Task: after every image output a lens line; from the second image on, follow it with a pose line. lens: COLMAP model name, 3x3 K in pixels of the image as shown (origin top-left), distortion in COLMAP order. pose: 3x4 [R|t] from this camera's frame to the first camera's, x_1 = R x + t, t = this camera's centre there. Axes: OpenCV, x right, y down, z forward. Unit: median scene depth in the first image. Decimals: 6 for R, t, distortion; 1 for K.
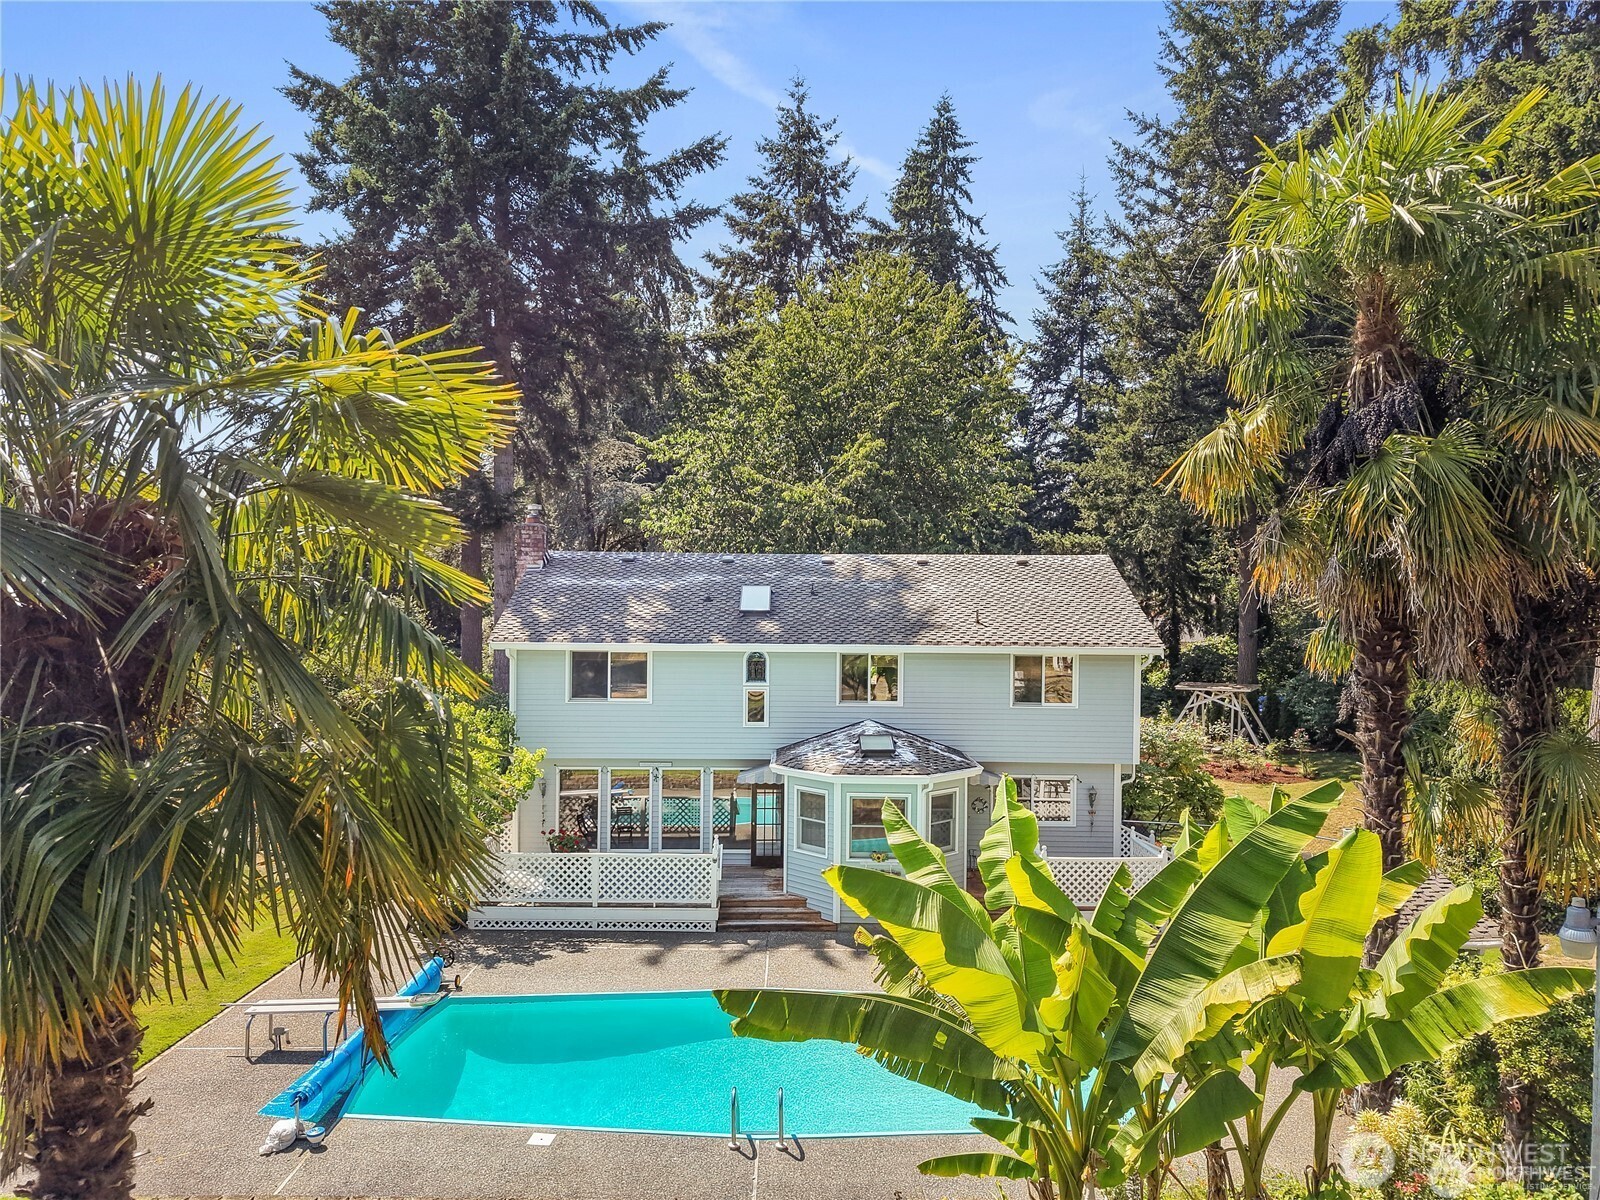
lens RADIAL K [[1130.1, 0, 713.9], [0, 1130.1, 601.4], [0, 0, 1]] dist [0.006232, -0.007218]
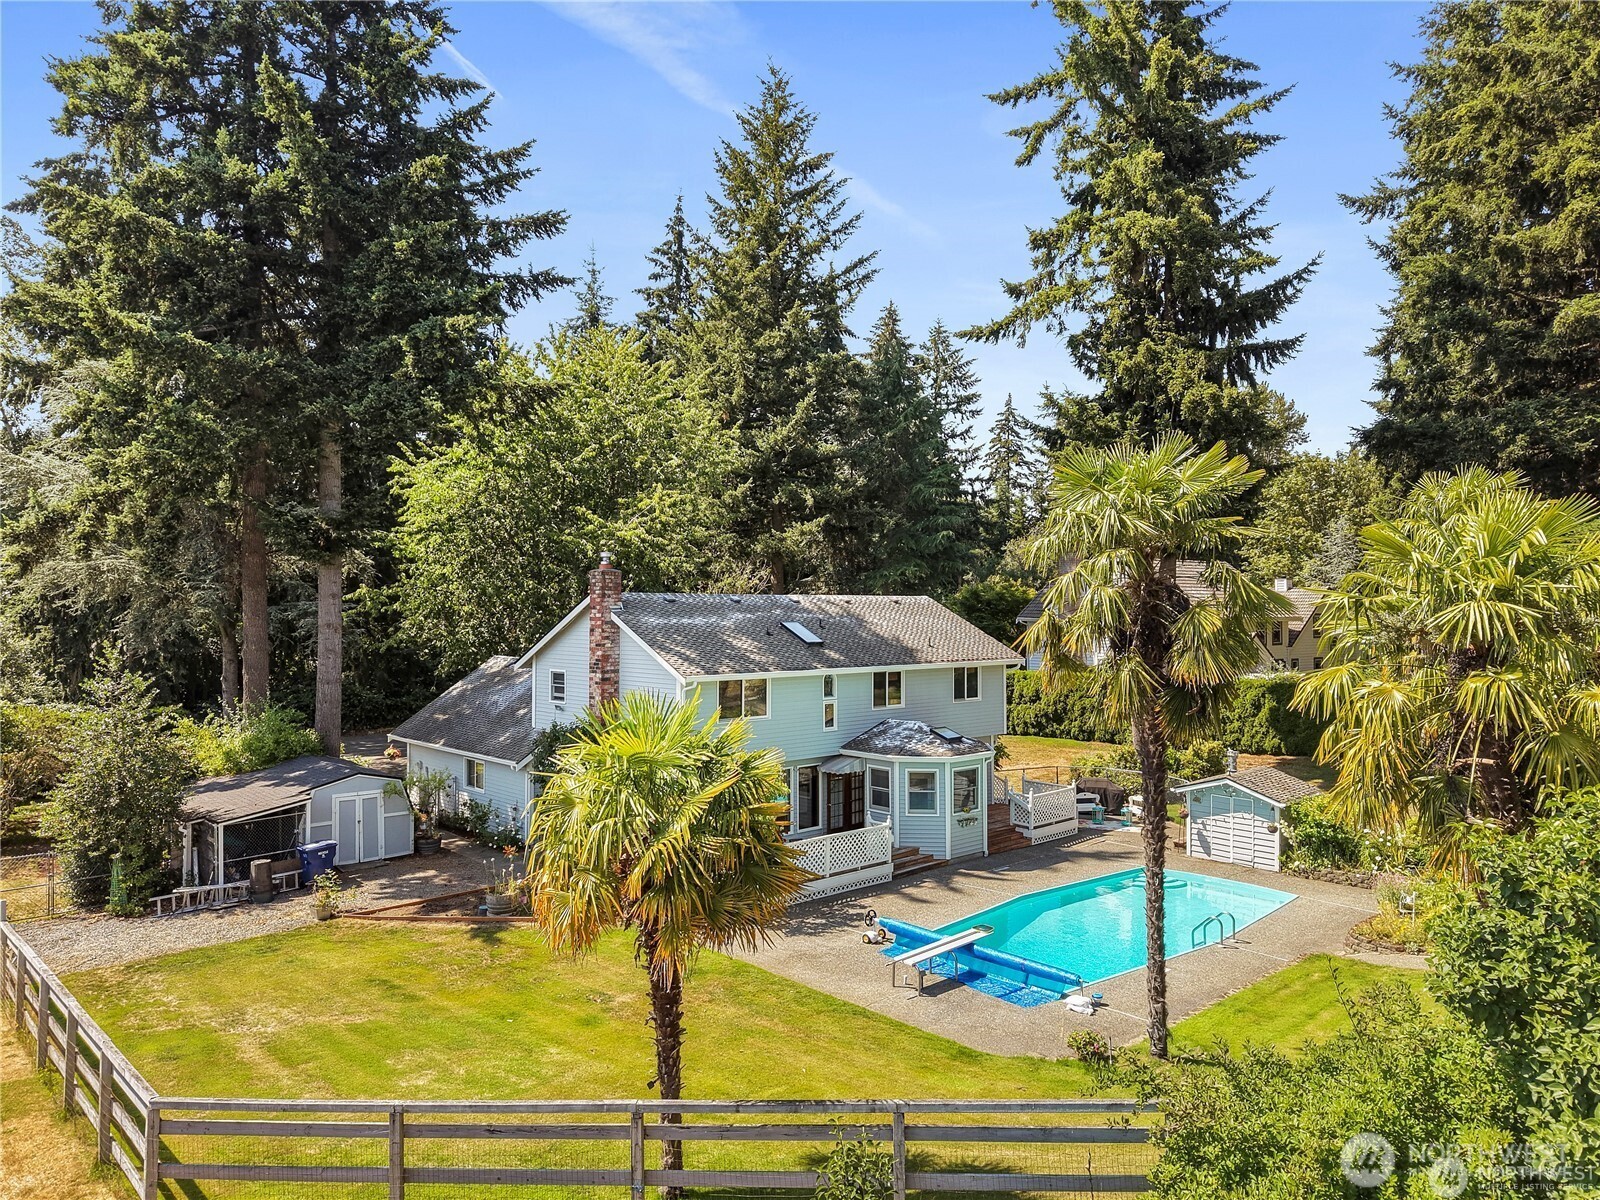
lens RADIAL K [[1130.1, 0, 713.9], [0, 1130.1, 601.4], [0, 0, 1]] dist [0.006232, -0.007218]
pose [[0.766195, -0.014581, 0.642442, -0.909204], [0.013622, 0.999886, 0.006447, -0.049971], [-0.642463, 0.003811, 0.766307, 0.078152]]
